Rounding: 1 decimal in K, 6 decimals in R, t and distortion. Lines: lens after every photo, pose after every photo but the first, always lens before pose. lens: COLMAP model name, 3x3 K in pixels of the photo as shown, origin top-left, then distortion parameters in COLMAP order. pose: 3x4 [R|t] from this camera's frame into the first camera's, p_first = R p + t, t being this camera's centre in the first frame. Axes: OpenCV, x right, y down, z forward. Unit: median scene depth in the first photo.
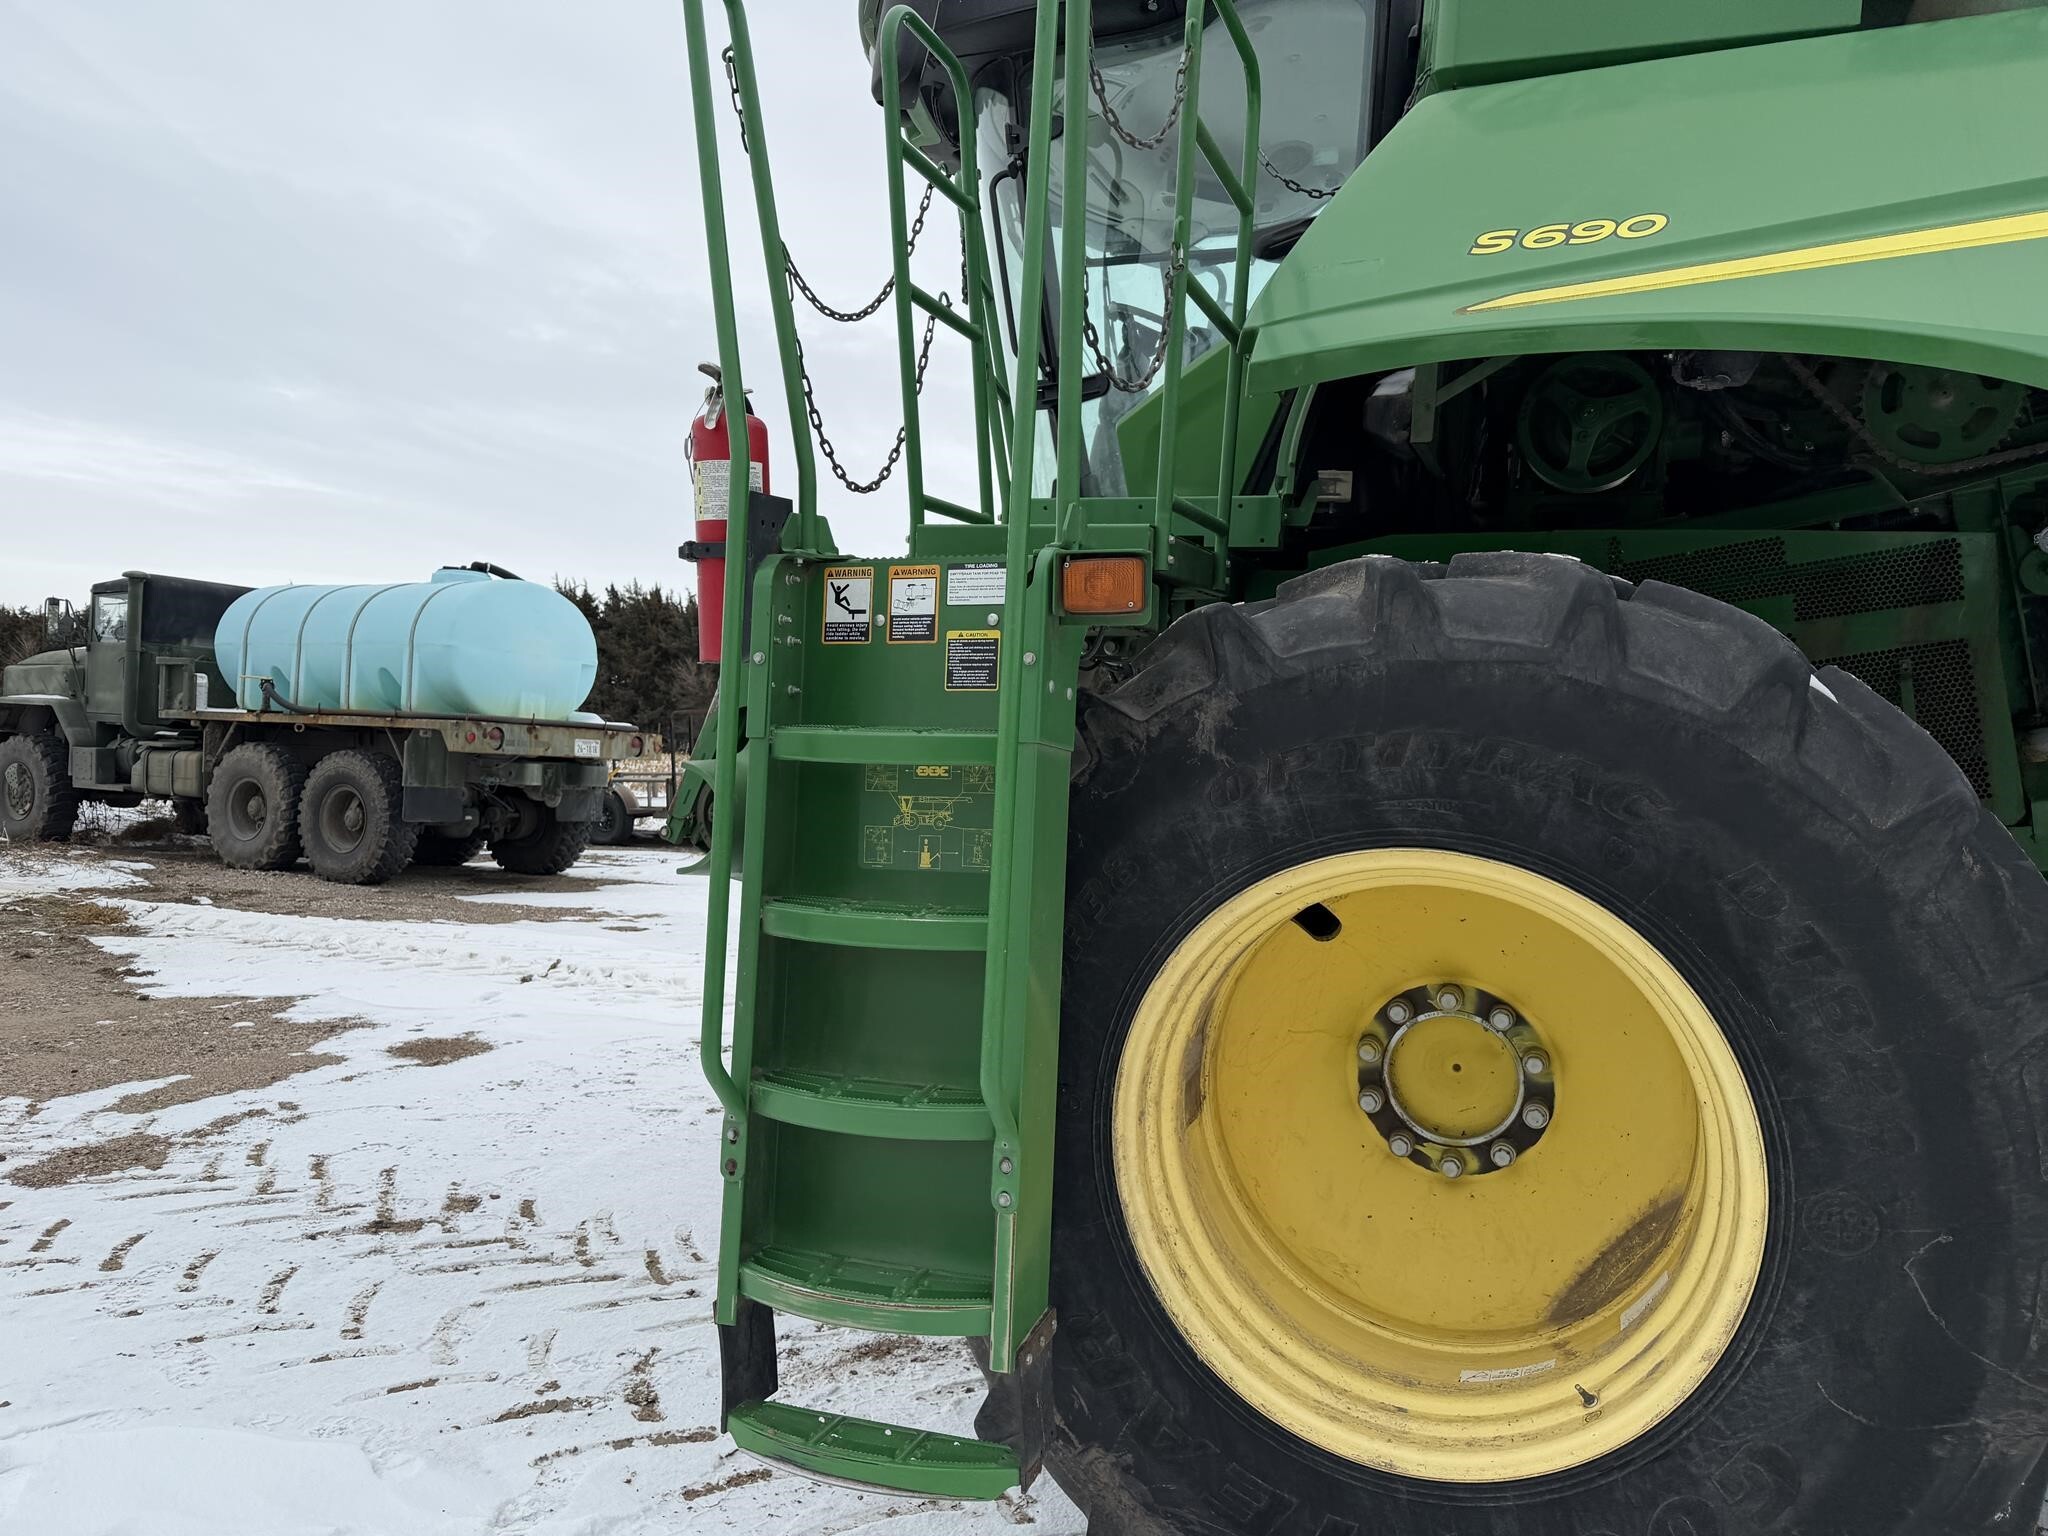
lens RADIAL K [[1448.4, 0, 1008.4], [0, 1448.4, 787.2], [0, 0, 1]] dist [0.116308, -0.176481]
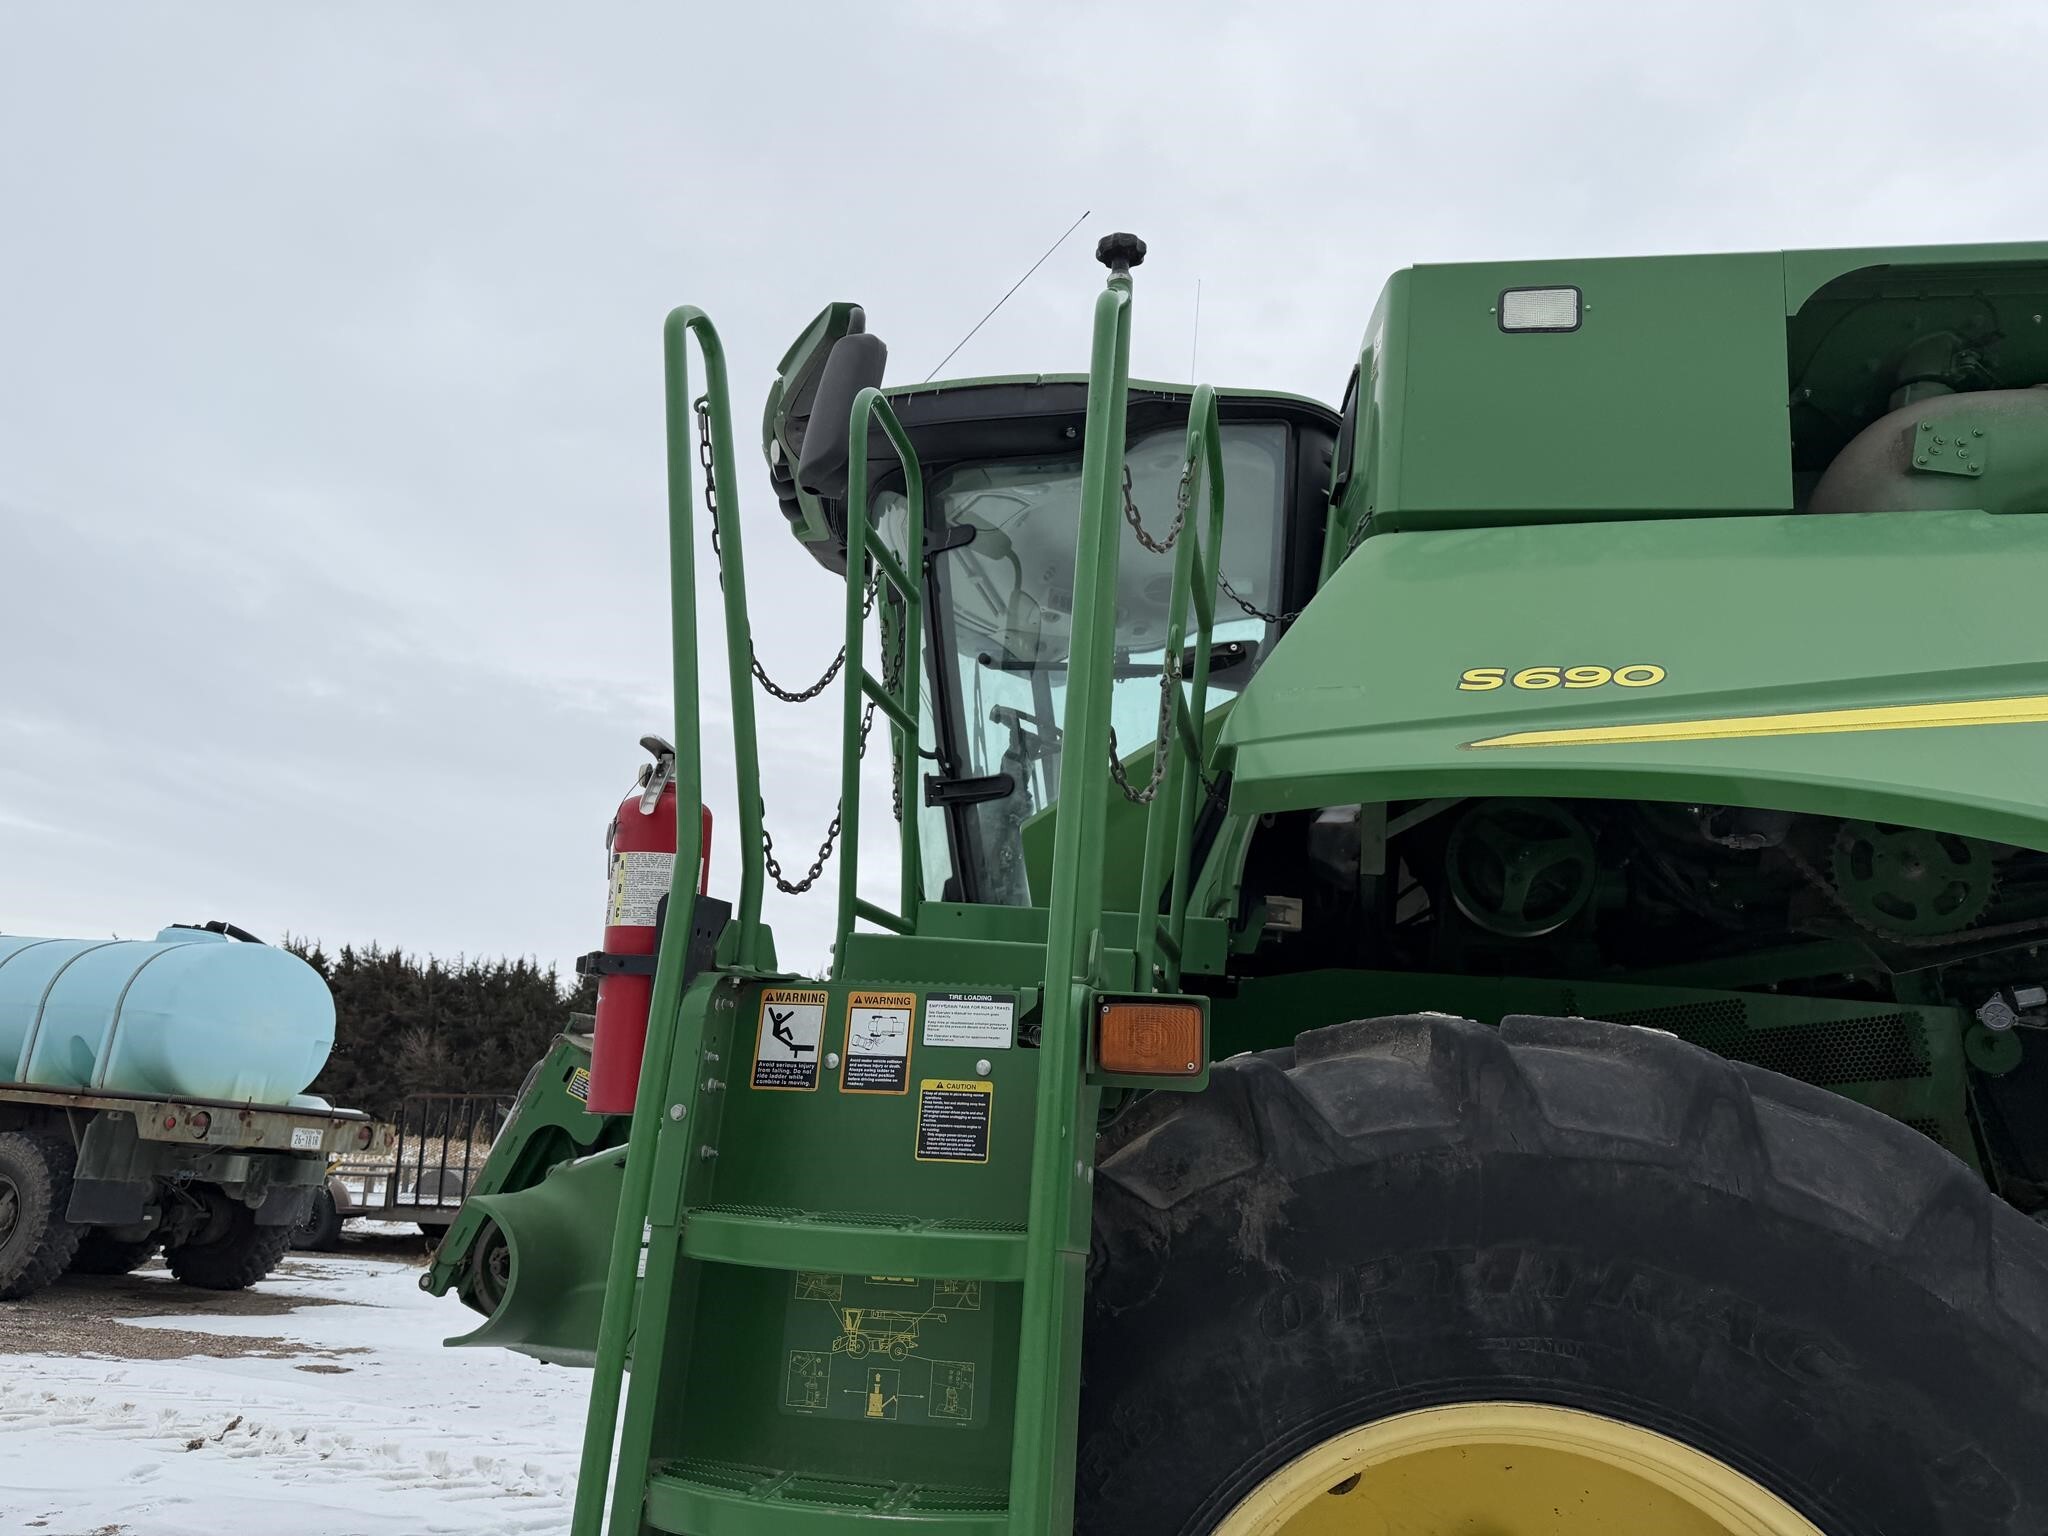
lens RADIAL K [[1453.9, 0, 1021.5], [0, 1453.9, 753.0], [0, 0, 1]] dist [0.064856, -0.086536]
pose [[0.985246, 0.076203, 0.153244, -0.120274], [-0.029630, 0.957831, -0.285799, -0.053093], [-0.168560, 0.277041, 0.945957, 0.198485]]
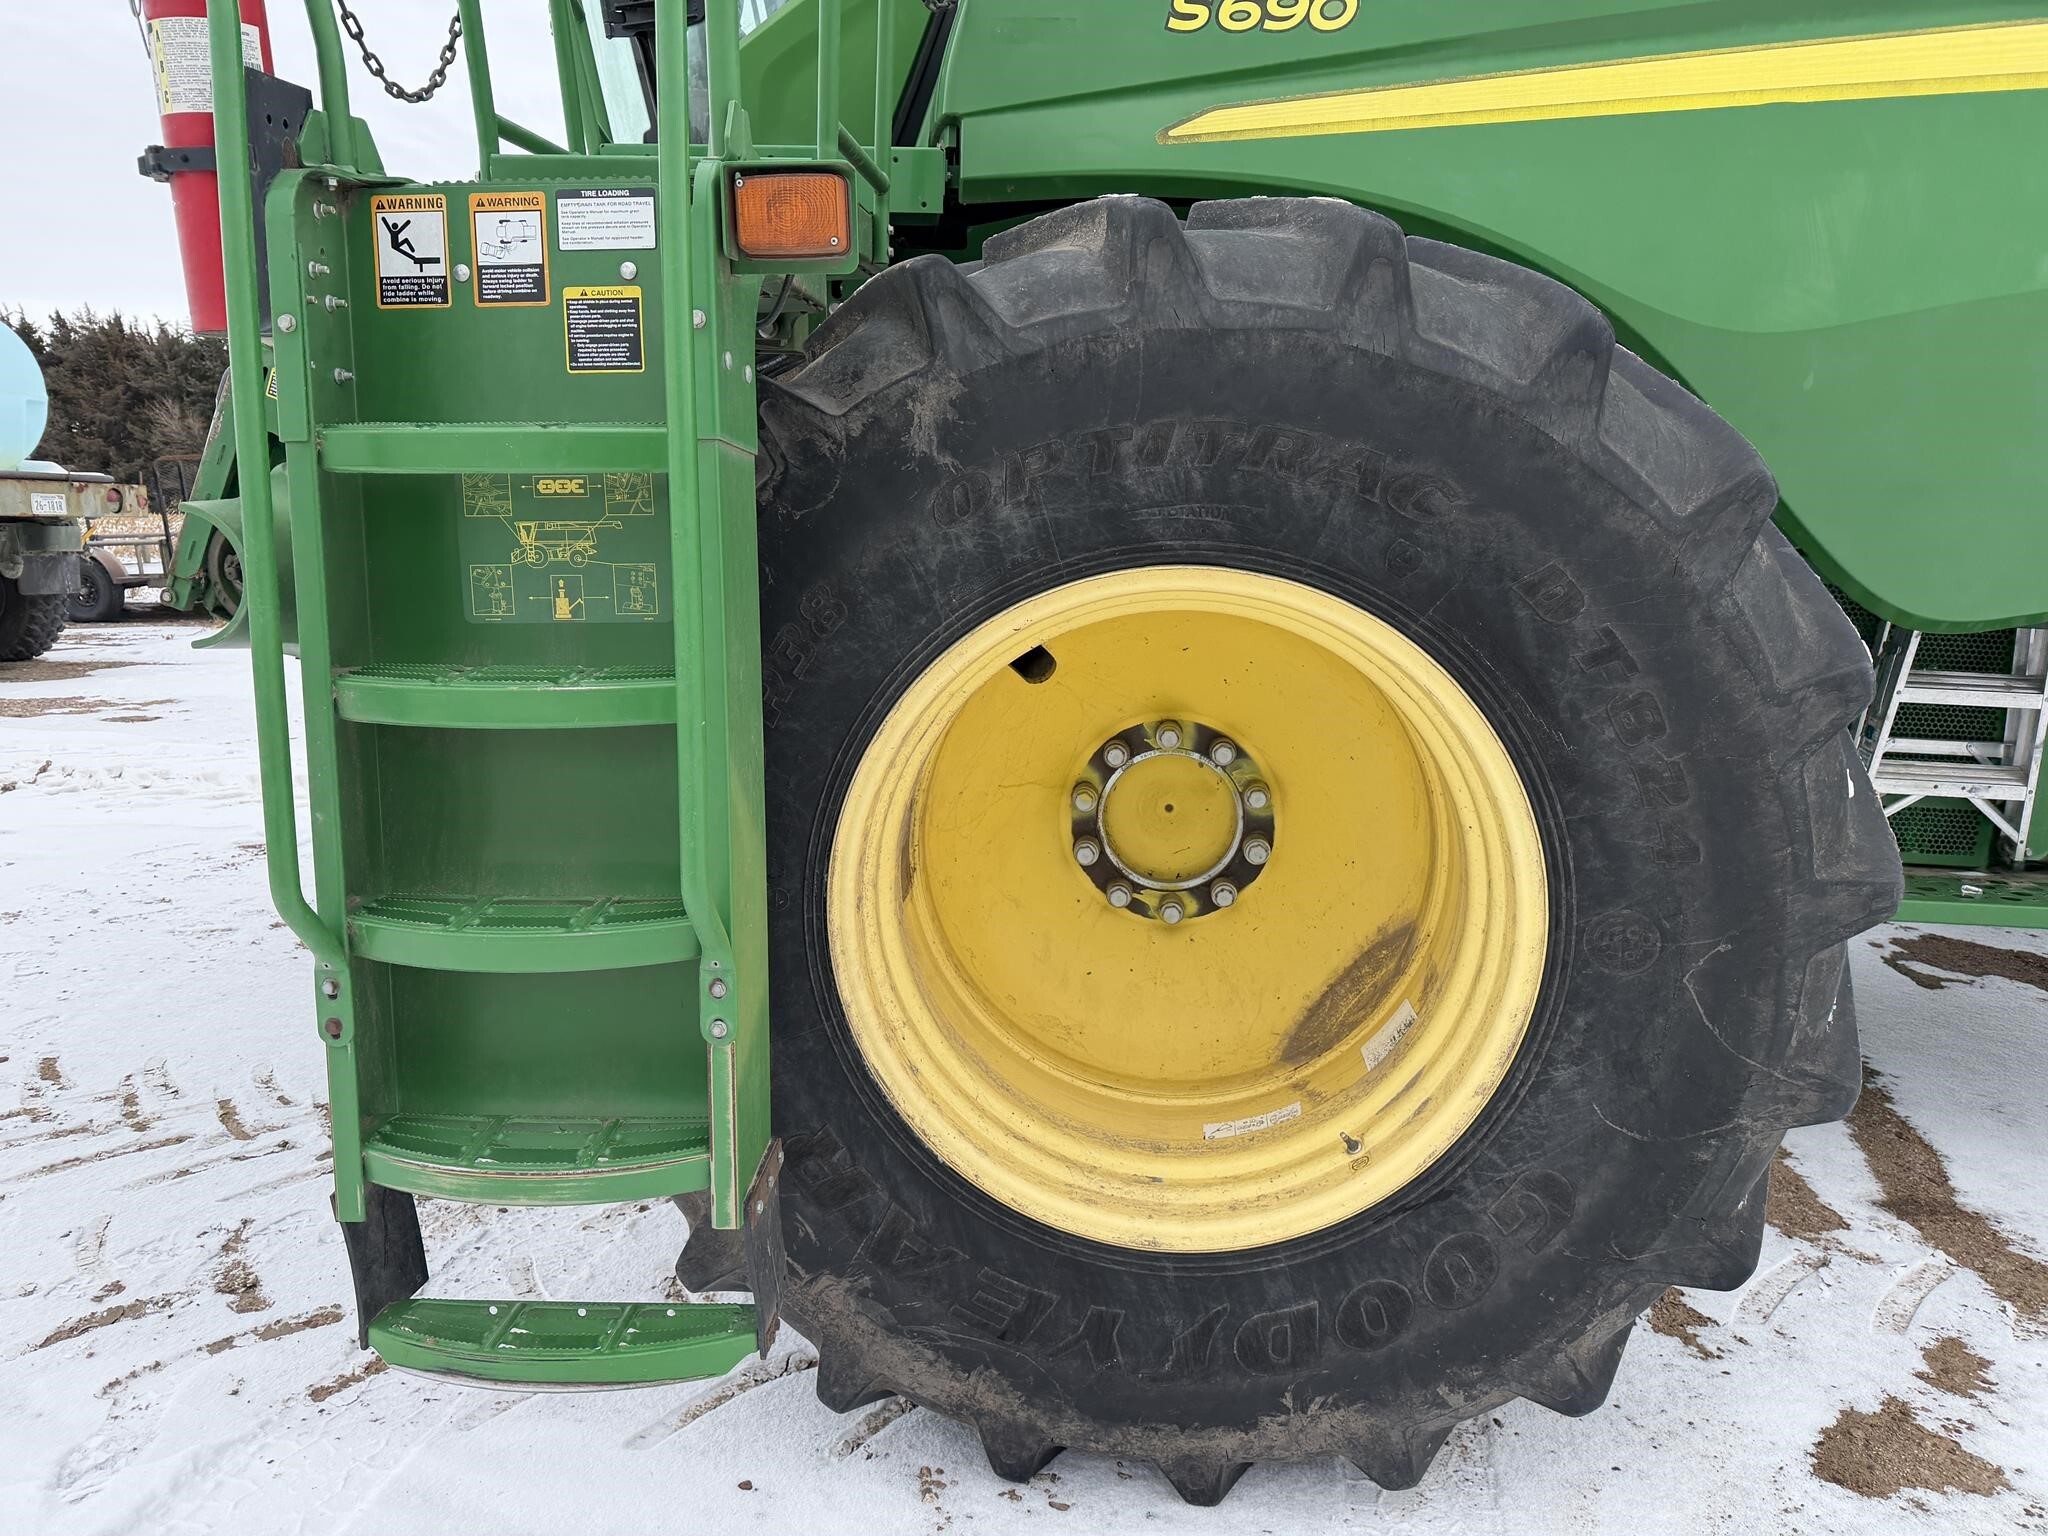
lens RADIAL K [[1453.3, 0, 1006.8], [0, 1453.3, 794.8], [0, 0, 1]] dist [0.100423, -0.137116]
pose [[0.959351, -0.085544, 0.268938, -0.049041], [0.036639, 0.982642, 0.181860, 0.014157], [-0.279827, -0.164614, 0.945833, 0.194098]]
